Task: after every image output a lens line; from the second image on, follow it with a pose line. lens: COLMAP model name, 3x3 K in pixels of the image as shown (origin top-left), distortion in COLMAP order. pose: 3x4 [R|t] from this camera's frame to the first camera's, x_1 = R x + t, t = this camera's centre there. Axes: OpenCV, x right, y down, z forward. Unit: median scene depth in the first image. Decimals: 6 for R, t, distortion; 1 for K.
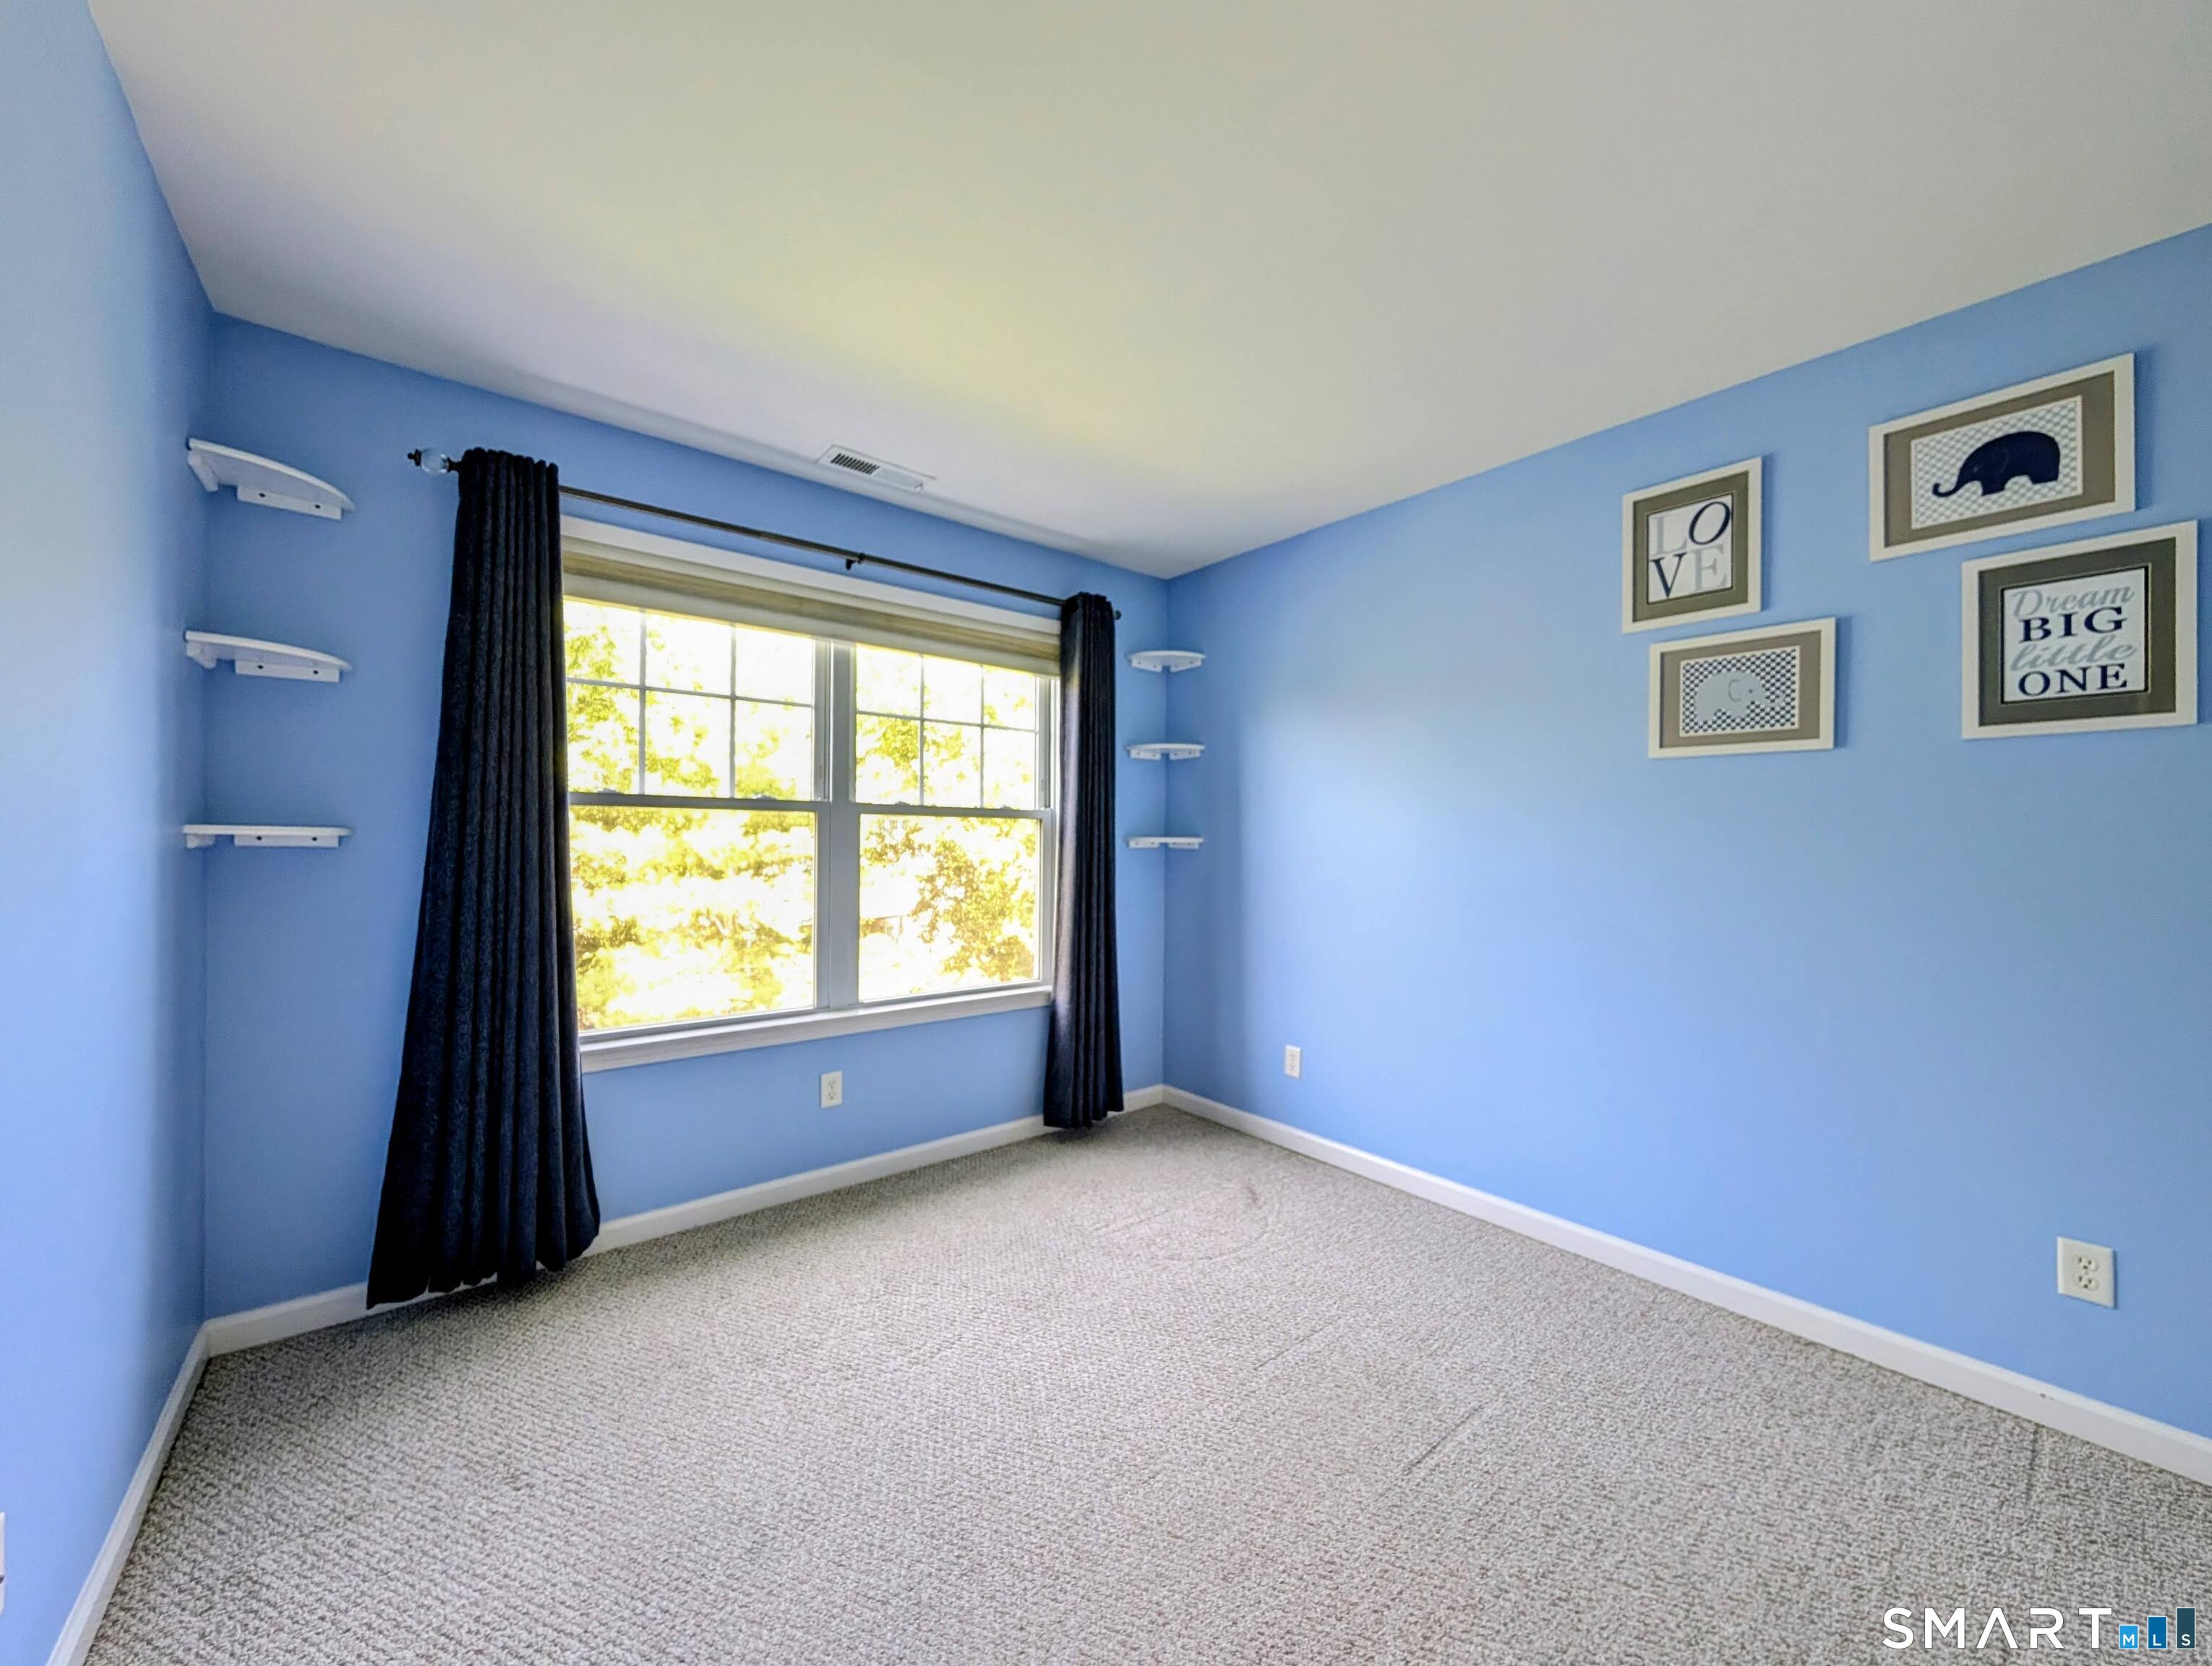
lens RADIAL K [[803.3, 0, 1109.3], [0, 803.3, 838.8], [0, 0, 1]] dist [-0.000979, 0.000071]
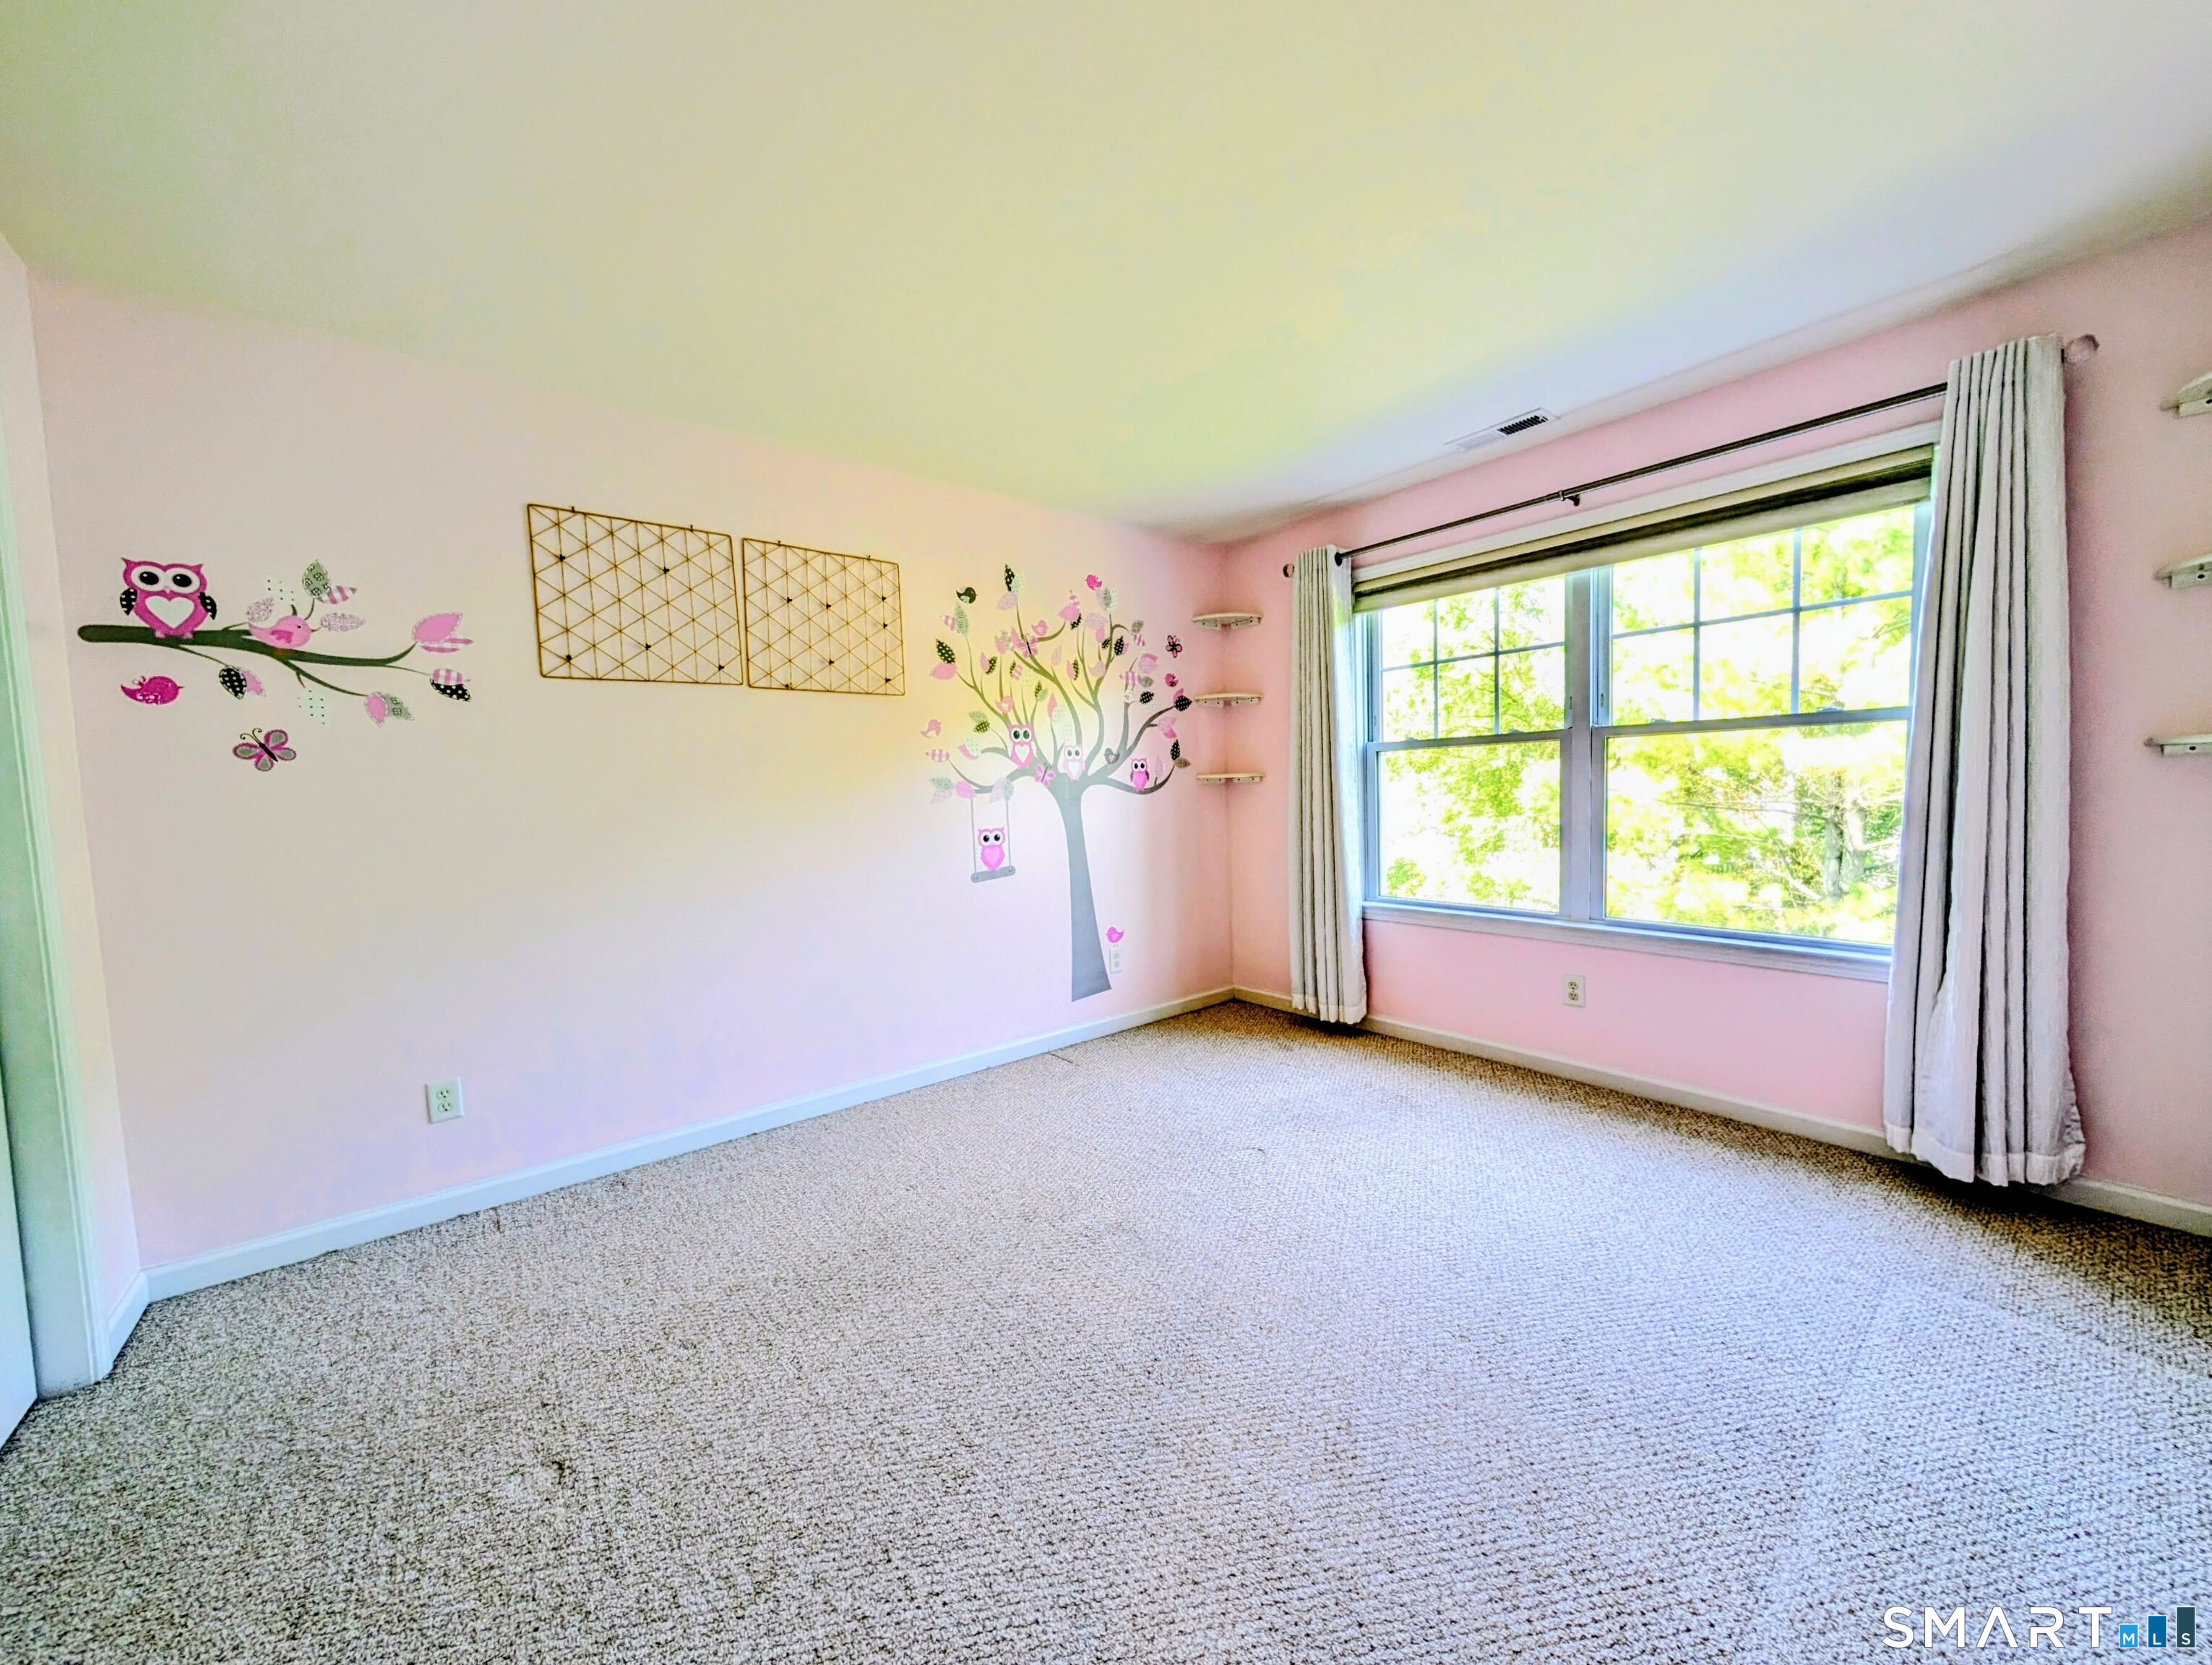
lens RADIAL K [[803.2, 0, 1109.3], [0, 803.2, 838.3], [0, 0, 1]] dist [-0.000979, 0.000071]
pose [[-0.010226, 0.055467, -0.998408, 0.741497], [0.051262, 0.997177, 0.054873, 0.008414], [0.998633, -0.050619, -0.013040, 0.380723]]
